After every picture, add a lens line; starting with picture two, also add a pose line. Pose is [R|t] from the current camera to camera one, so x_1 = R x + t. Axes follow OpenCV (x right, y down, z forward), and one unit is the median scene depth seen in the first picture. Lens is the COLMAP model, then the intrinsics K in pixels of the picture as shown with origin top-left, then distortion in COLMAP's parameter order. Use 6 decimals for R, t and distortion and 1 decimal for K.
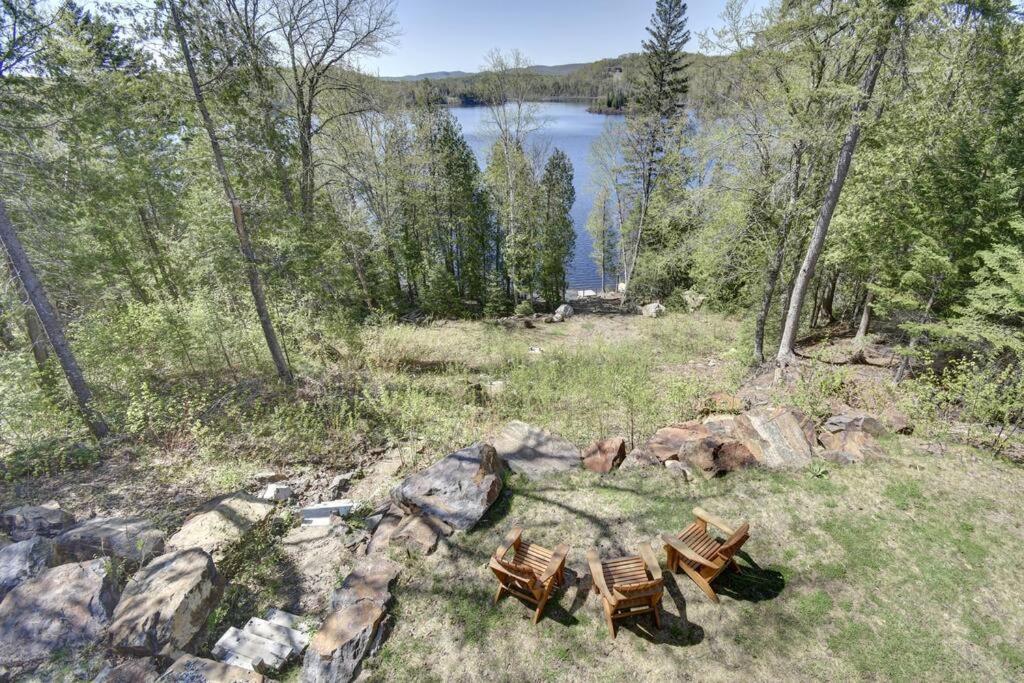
lens RADIAL K [[392.3, 0, 547.8], [0, 392.3, 322.0], [0, 0, 1]] dist [-0.000978, -0.000158]
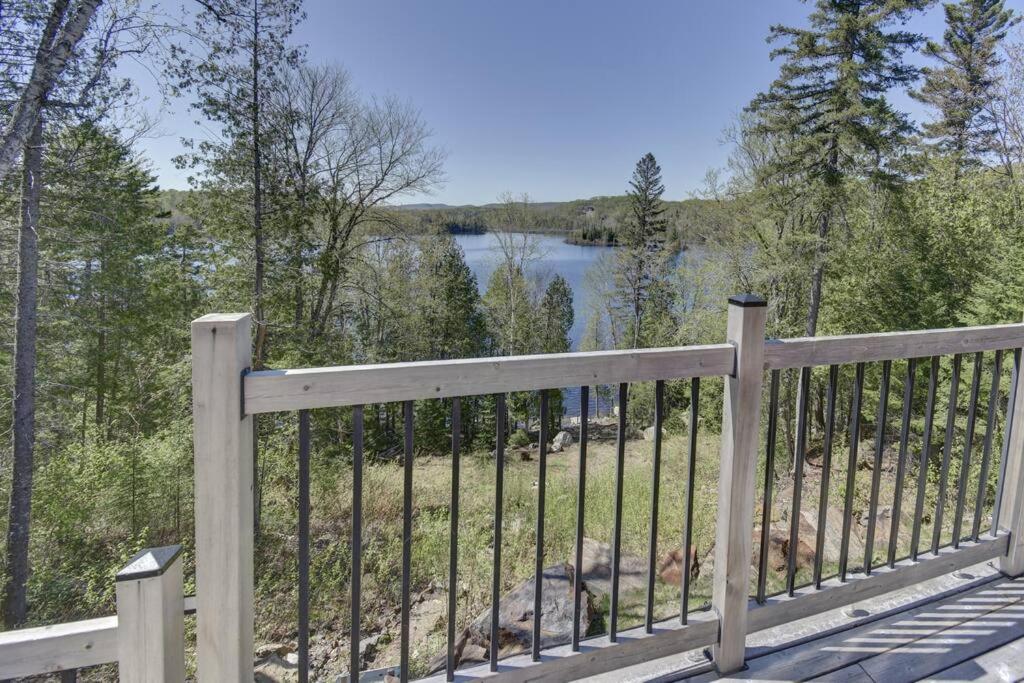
lens RADIAL K [[522.8, 0, 510.0], [0, 522.8, 318.0], [0, 0, 1]] dist [-0.002981, -0.000627]
pose [[0.982348, -0.001451, 0.187056, -0.362789], [0.062734, 0.944615, -0.322128, 0.106485], [-0.176228, 0.328177, 0.928032, -0.232965]]
